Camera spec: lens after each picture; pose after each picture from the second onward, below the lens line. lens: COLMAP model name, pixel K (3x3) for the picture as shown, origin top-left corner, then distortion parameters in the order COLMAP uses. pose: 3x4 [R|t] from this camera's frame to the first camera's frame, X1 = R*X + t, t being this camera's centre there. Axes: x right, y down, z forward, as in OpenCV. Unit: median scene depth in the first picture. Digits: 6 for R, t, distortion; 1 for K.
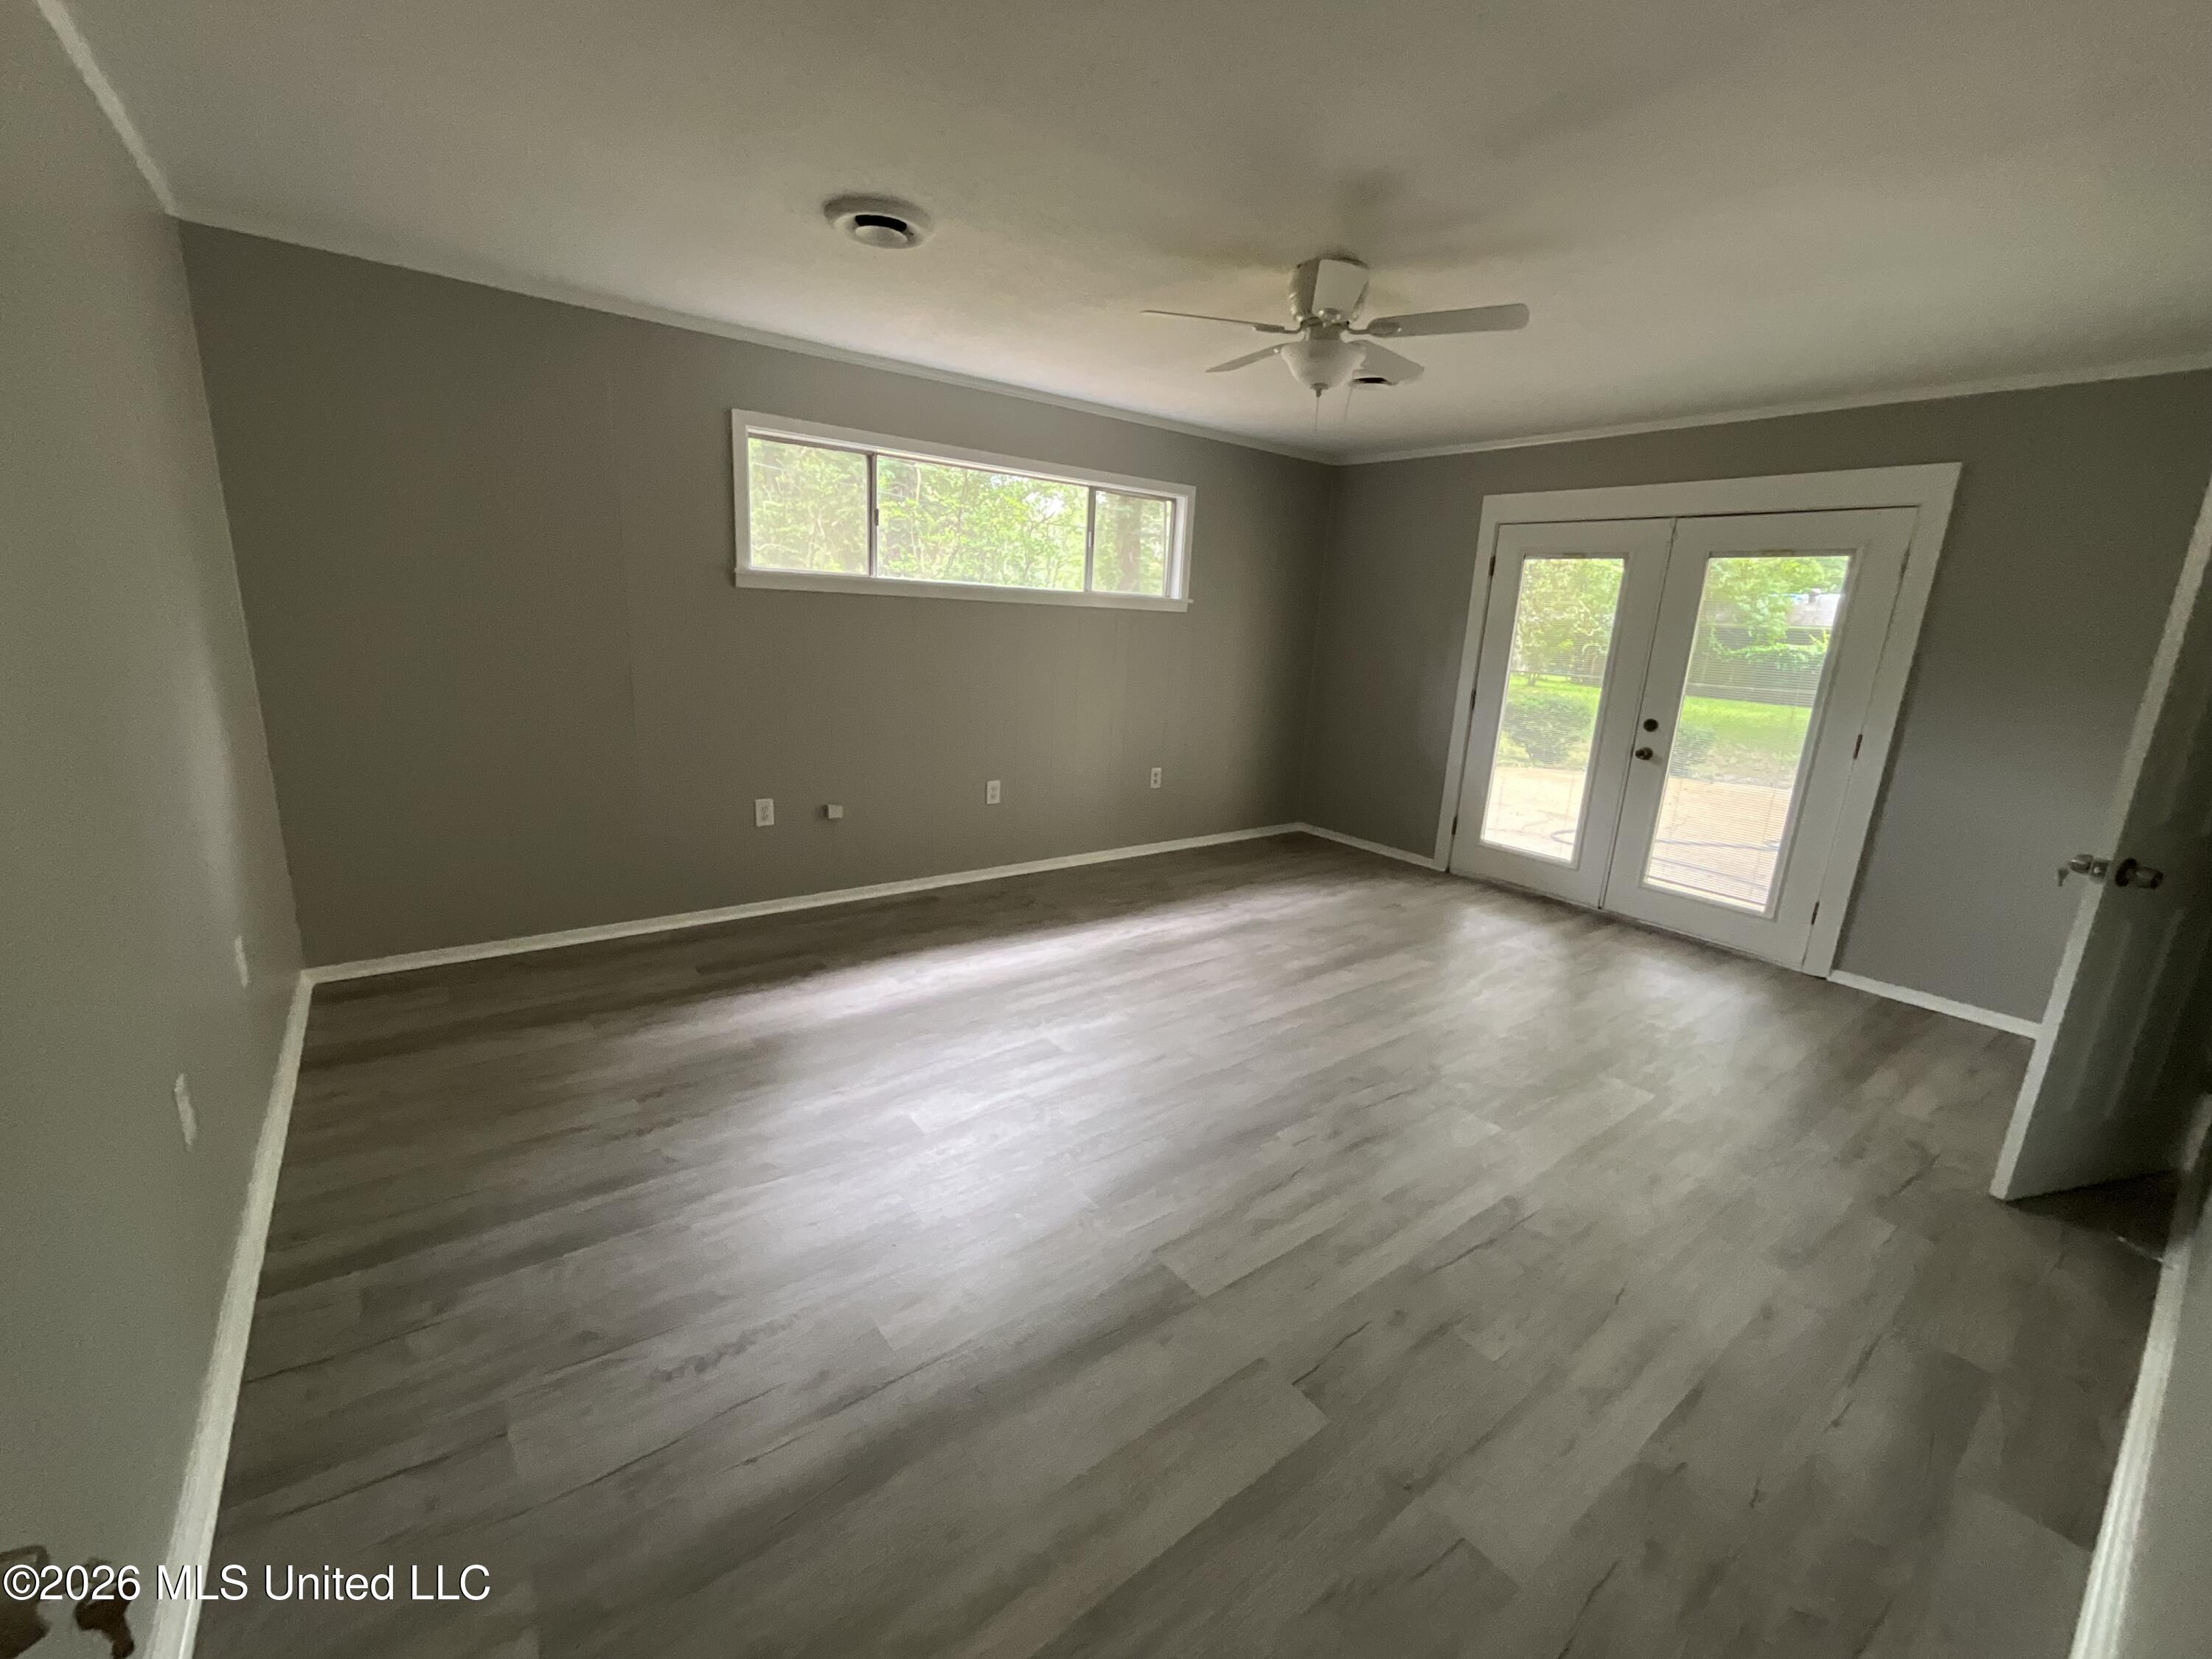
lens RADIAL K [[902.3, 0, 1106.0], [0, 902.3, 829.5], [0, 0, 1]] dist [-0.000394, -0.000579]
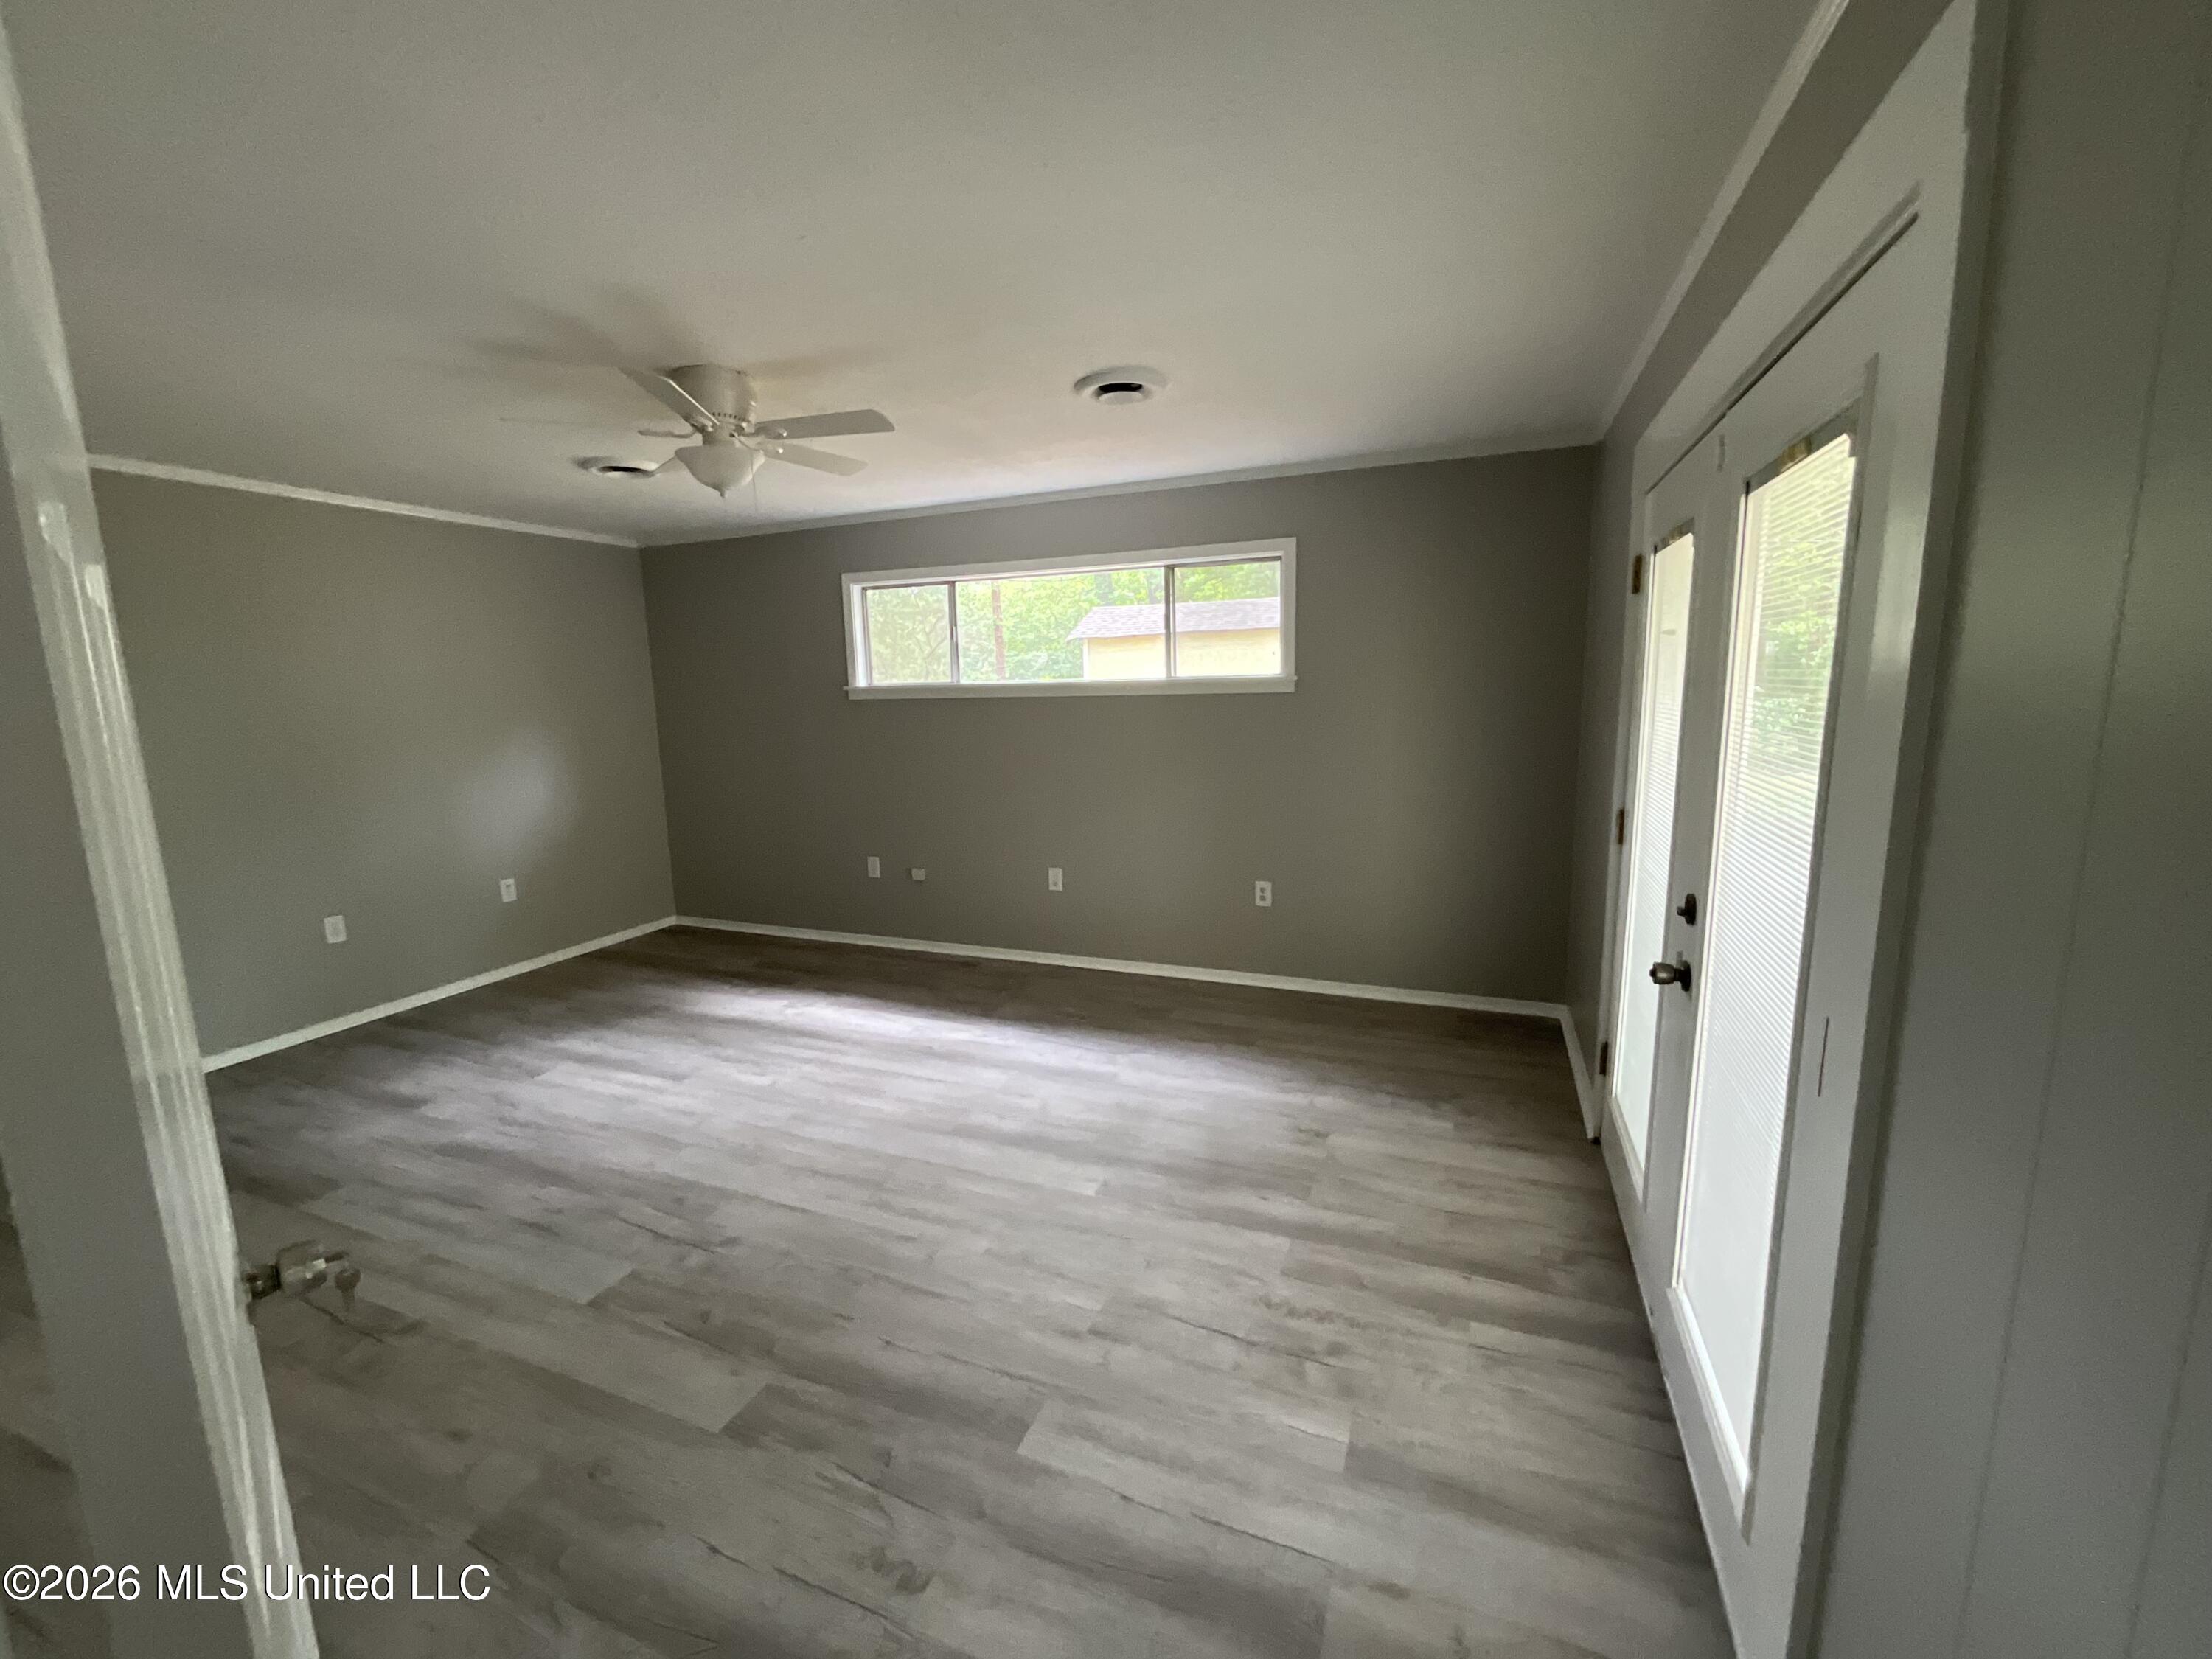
lens RADIAL K [[902.6, 0, 1106.0], [0, 902.6, 829.5], [0, 0, 1]] dist [-0.002248, 0.000261]
pose [[0.502980, 0.075418, -0.861001, 1.206597], [-0.157461, 0.987510, -0.005487, -0.156448], [0.849833, 0.138334, 0.508574, 0.813604]]
